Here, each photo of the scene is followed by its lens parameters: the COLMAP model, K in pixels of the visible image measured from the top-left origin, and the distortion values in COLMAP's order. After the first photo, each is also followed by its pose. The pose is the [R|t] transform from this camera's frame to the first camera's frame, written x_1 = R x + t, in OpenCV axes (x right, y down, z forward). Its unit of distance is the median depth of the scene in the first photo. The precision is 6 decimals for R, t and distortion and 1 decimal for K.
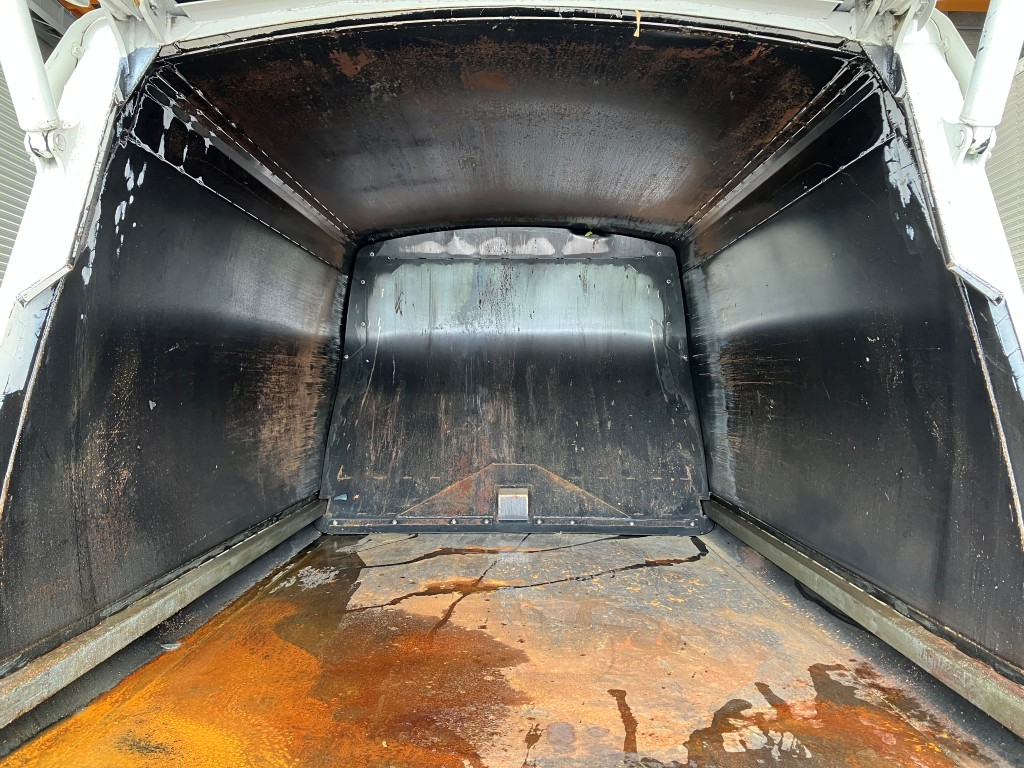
lens RADIAL K [[838.7, 0, 511.2], [0, 838.7, 383.5], [0, 0, 1]] dist [0.007071, 0.001465]
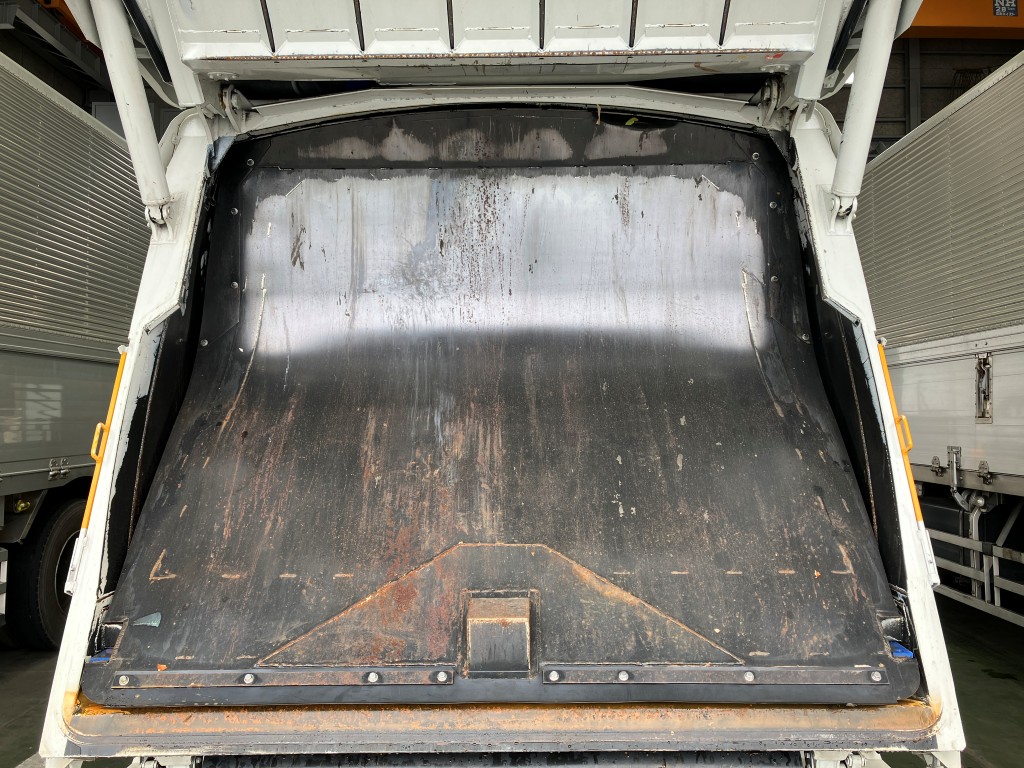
lens RADIAL K [[838.7, 0, 512.9], [0, 838.7, 385.4], [0, 0, 1]] dist [0.007071, 0.001465]
pose [[0.999951, -0.009455, 0.002973, 0.009699], [0.009485, 0.999901, -0.010390, 0.005123], [-0.002875, 0.010418, 0.999942, 0.479273]]
